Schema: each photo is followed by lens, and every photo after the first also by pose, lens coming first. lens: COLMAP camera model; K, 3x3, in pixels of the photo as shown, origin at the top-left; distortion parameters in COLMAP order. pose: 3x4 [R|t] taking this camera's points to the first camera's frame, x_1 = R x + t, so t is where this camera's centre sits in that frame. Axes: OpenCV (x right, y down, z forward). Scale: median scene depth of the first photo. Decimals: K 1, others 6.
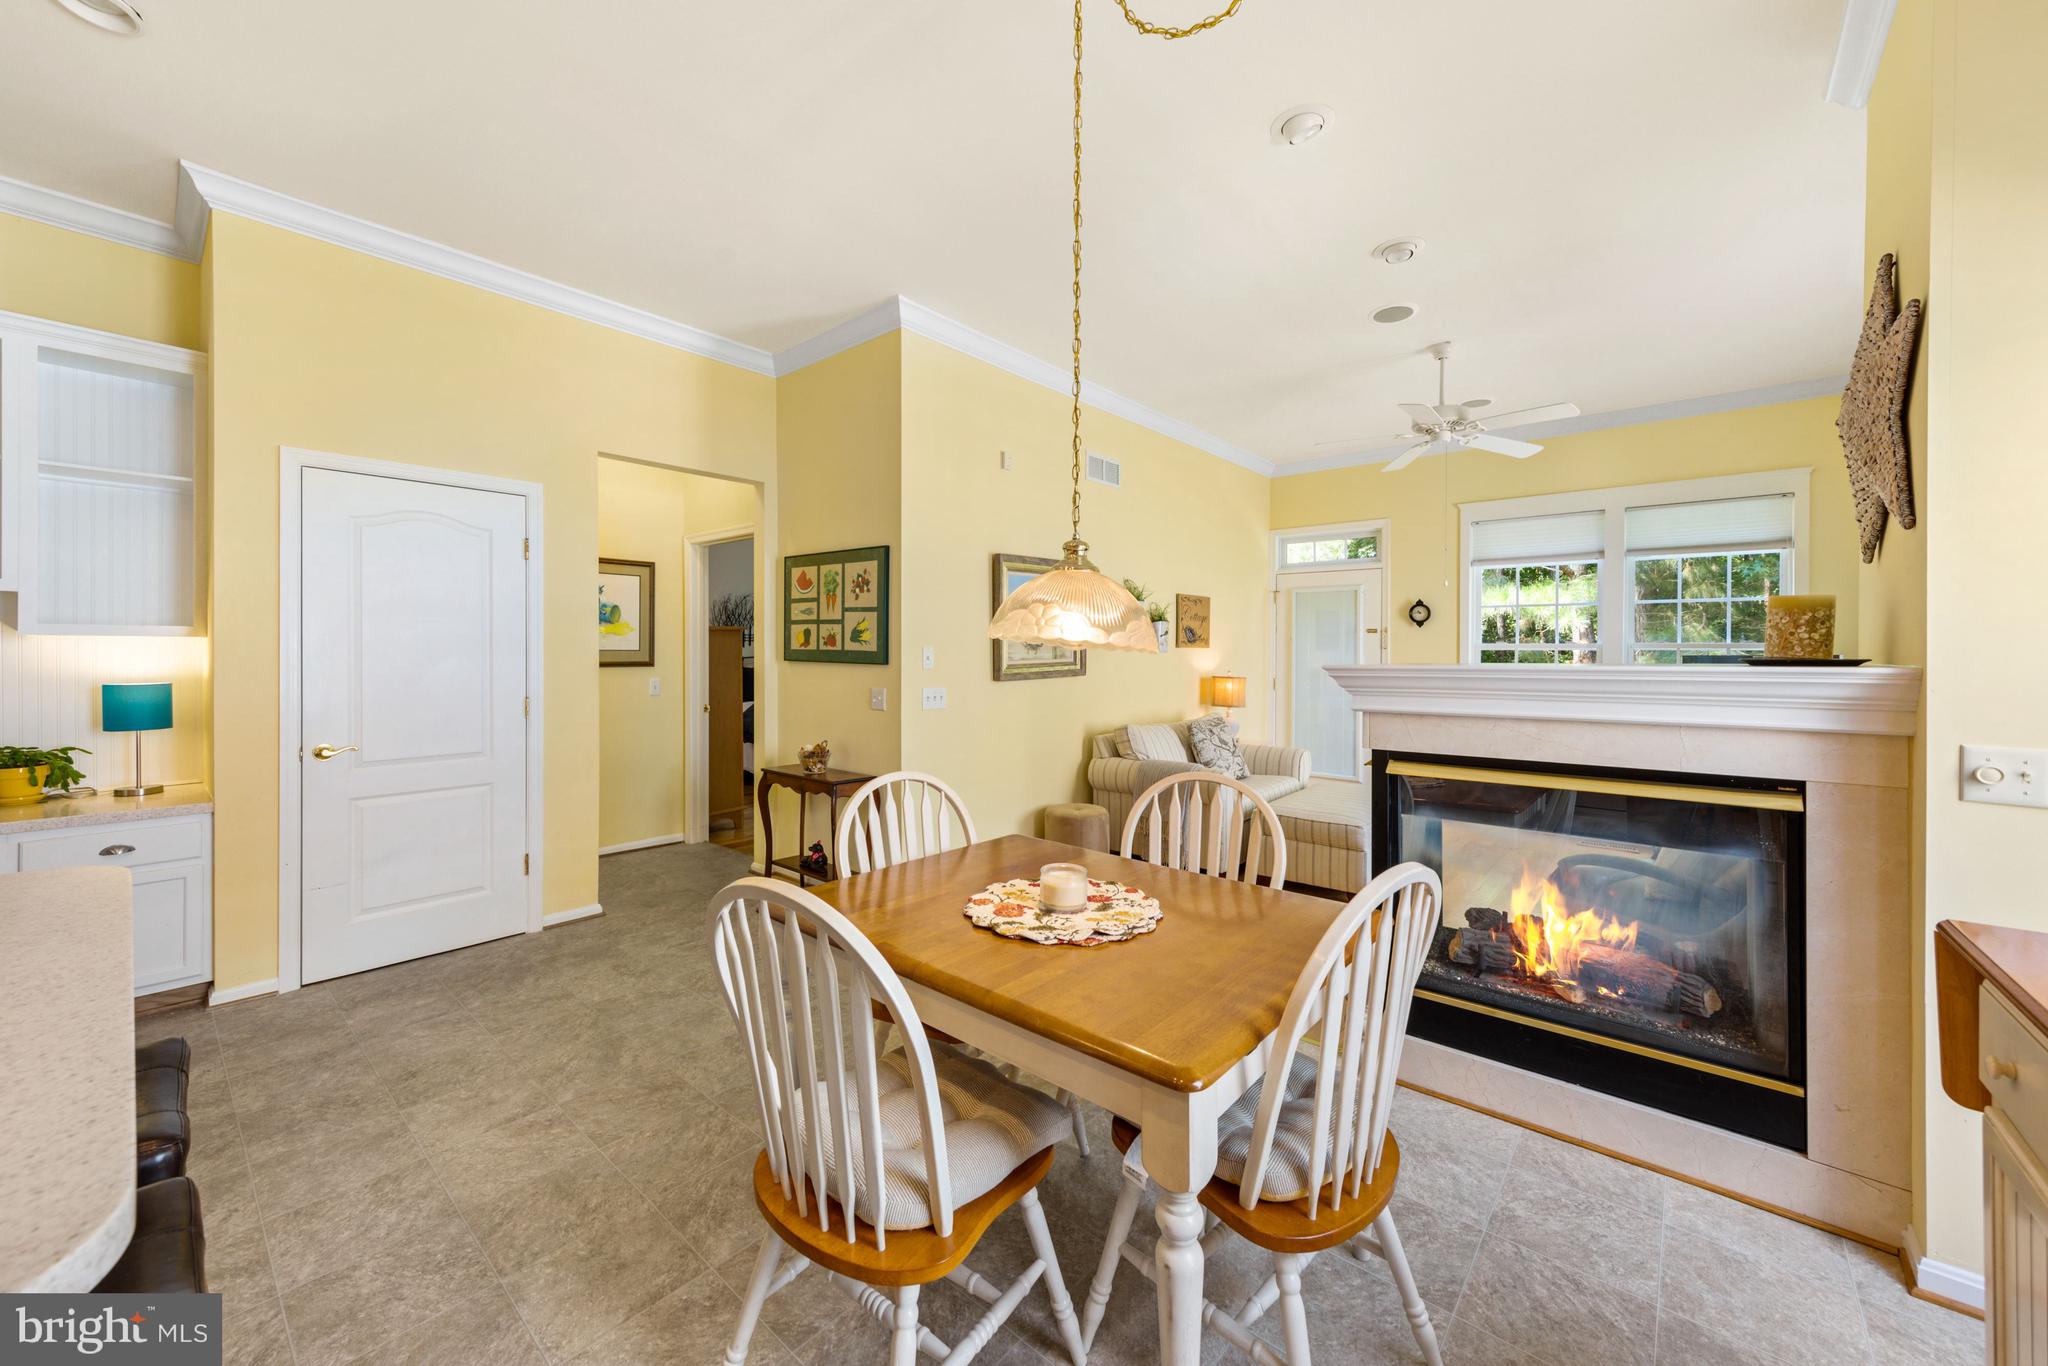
lens RADIAL K [[762.8, 0, 1016.3], [0, 762.8, 669.1], [0, 0, 1]] dist [0.007710, -0.000580]
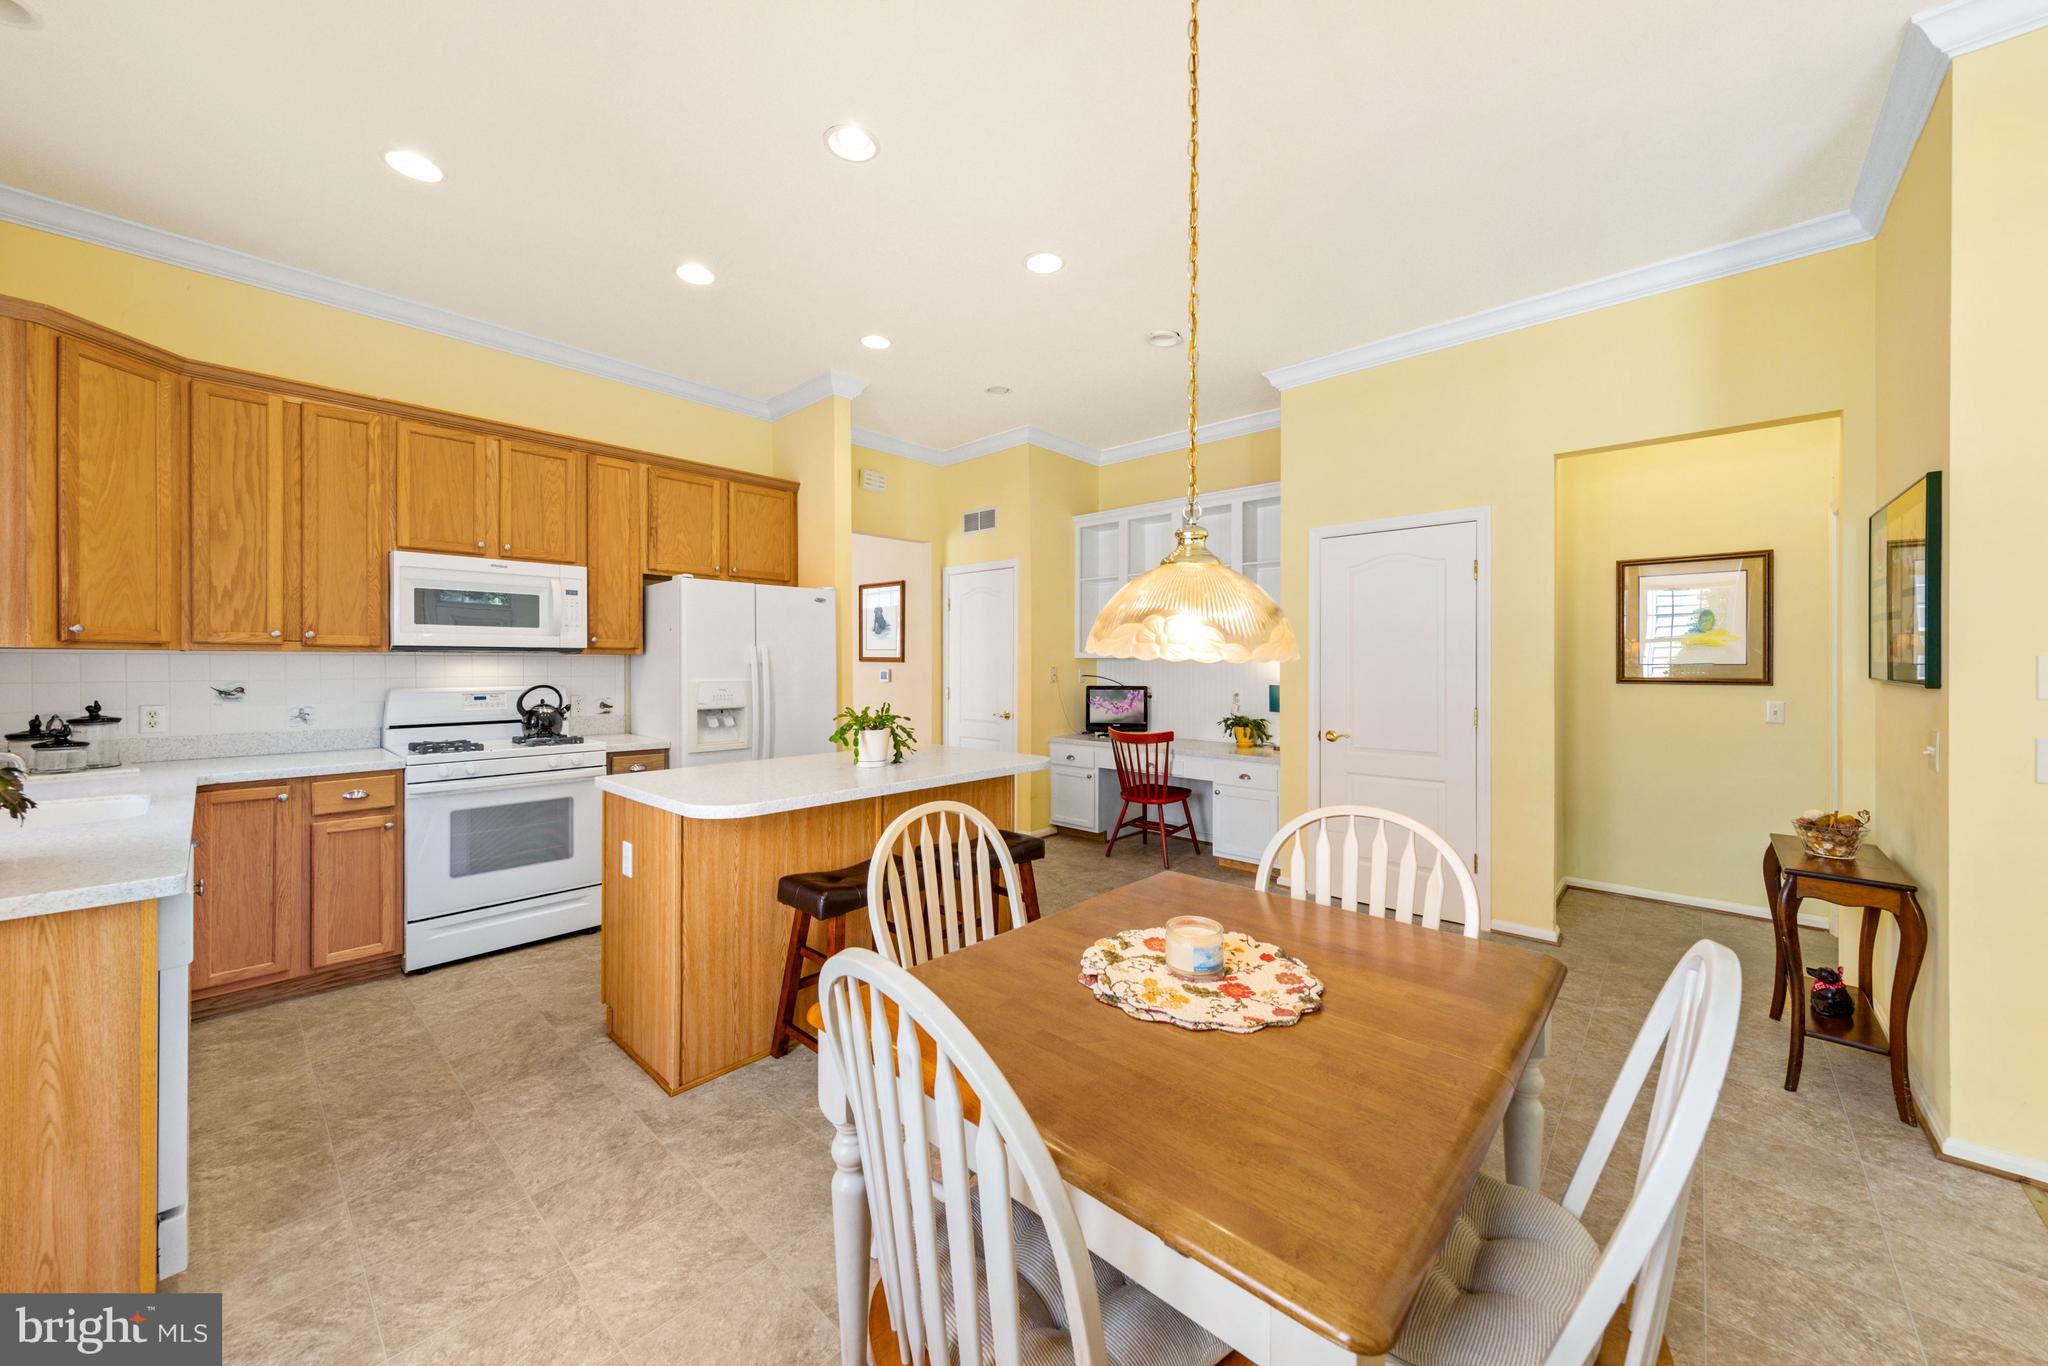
lens RADIAL K [[762.8, 0, 1037.8], [0, 762.8, 668.1], [0, 0, 1]] dist [0.007710, -0.000580]
pose [[-0.030501, 0.003327, -0.999529, 0.392559], [-0.021850, 0.999753, 0.003994, -0.009053], [0.999296, 0.021961, -0.030420, 0.366961]]
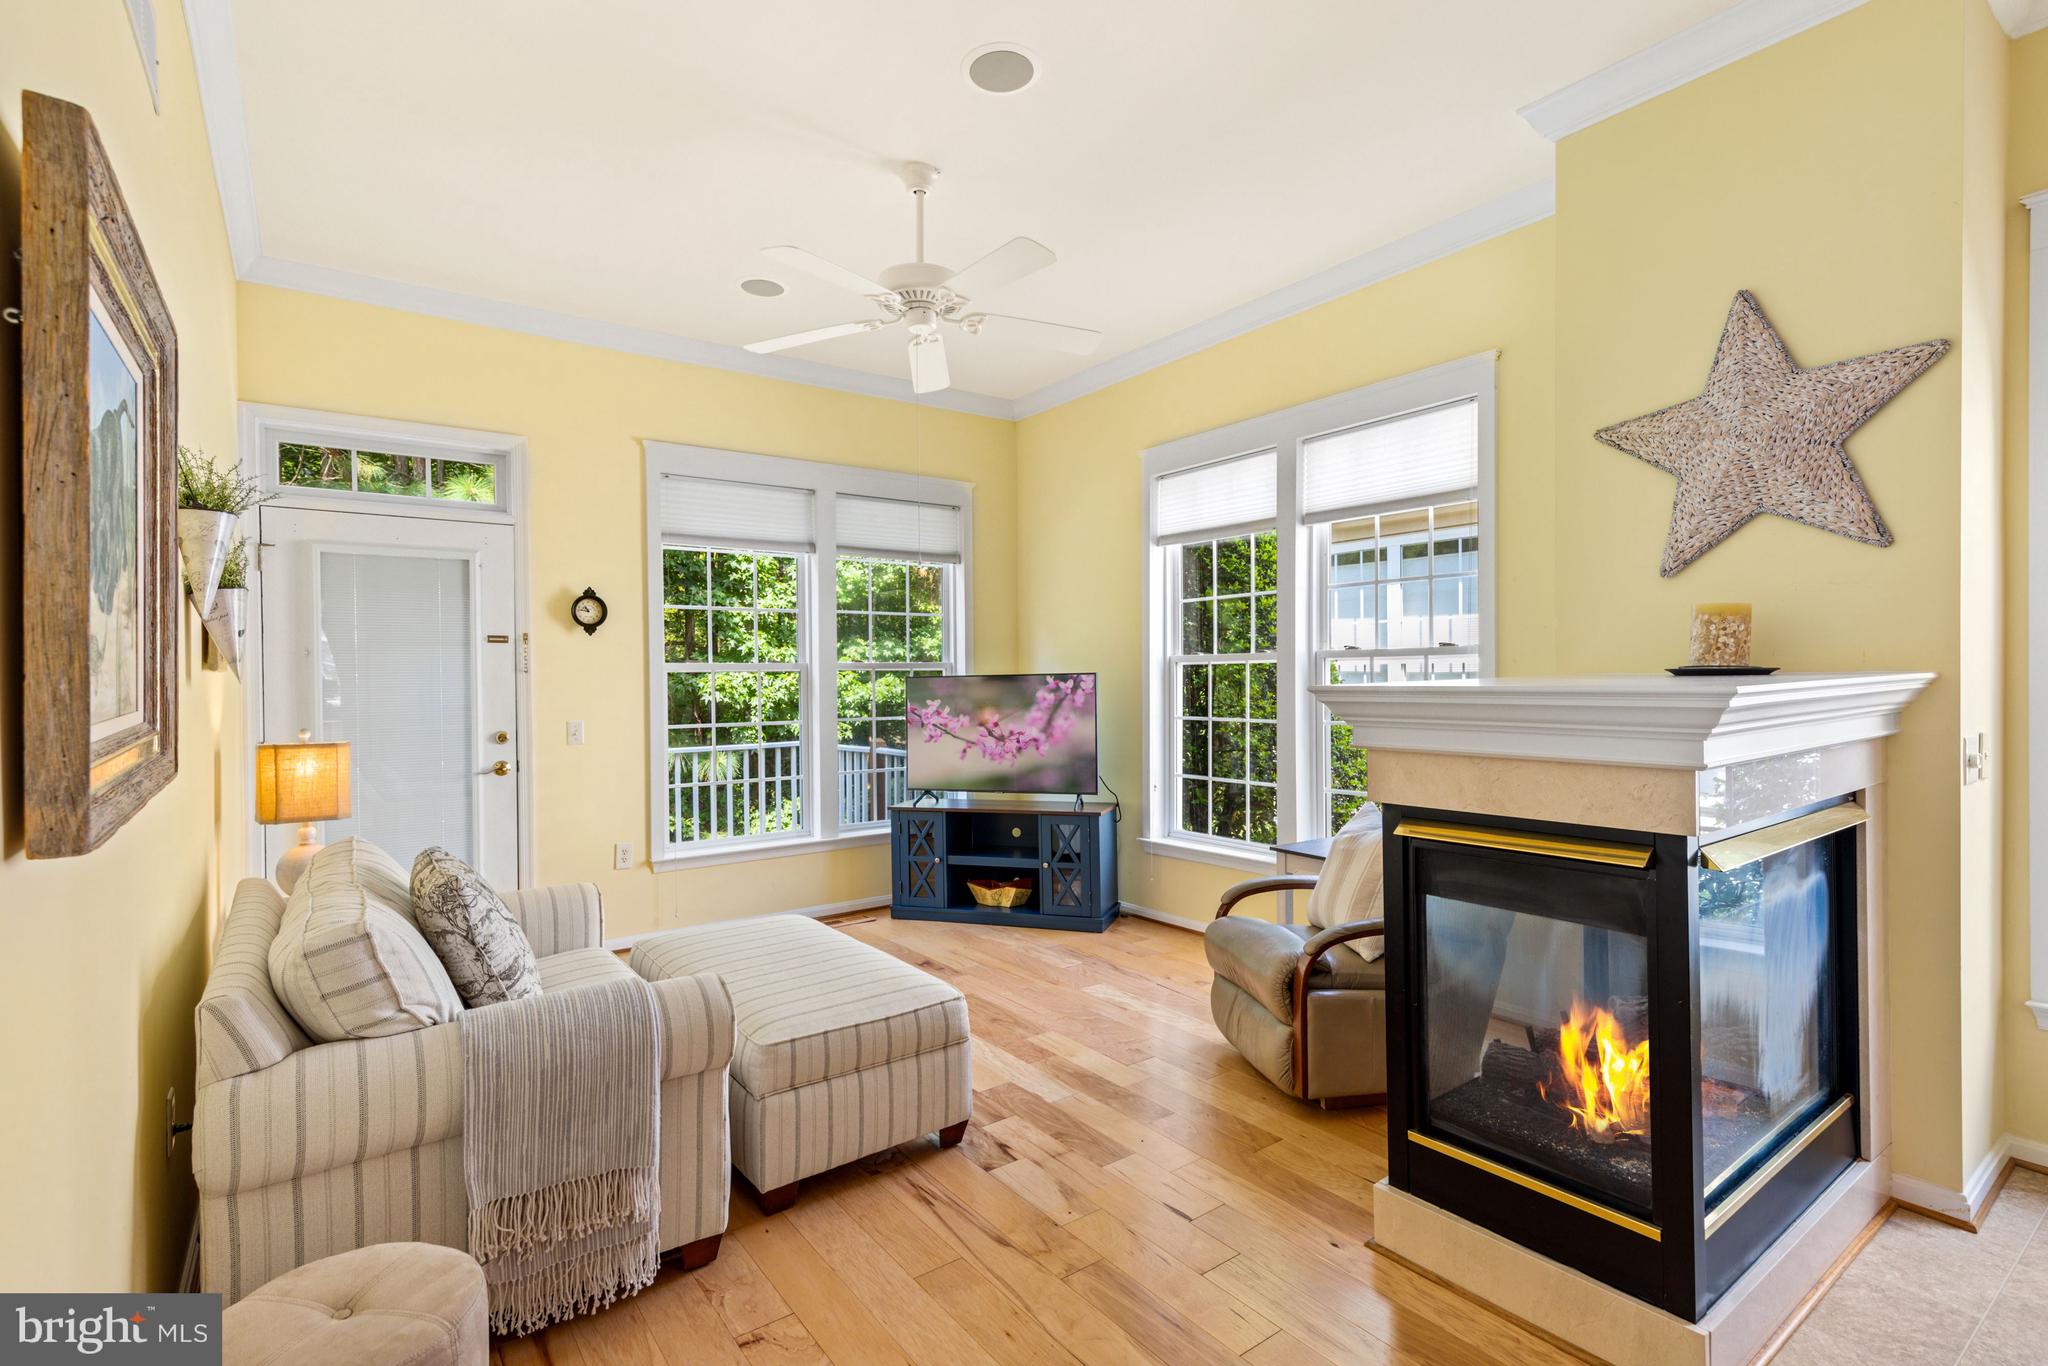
lens RADIAL K [[970.9, 0, 1042.1], [0, 970.9, 682.2], [0, 0, 1]] dist [0.010831, -0.001904]
pose [[0.213771, -0.011988, 0.976810, -0.206078], [0.032560, 0.999457, 0.005141, -0.018008], [-0.976341, 0.030706, 0.214045, 0.813004]]
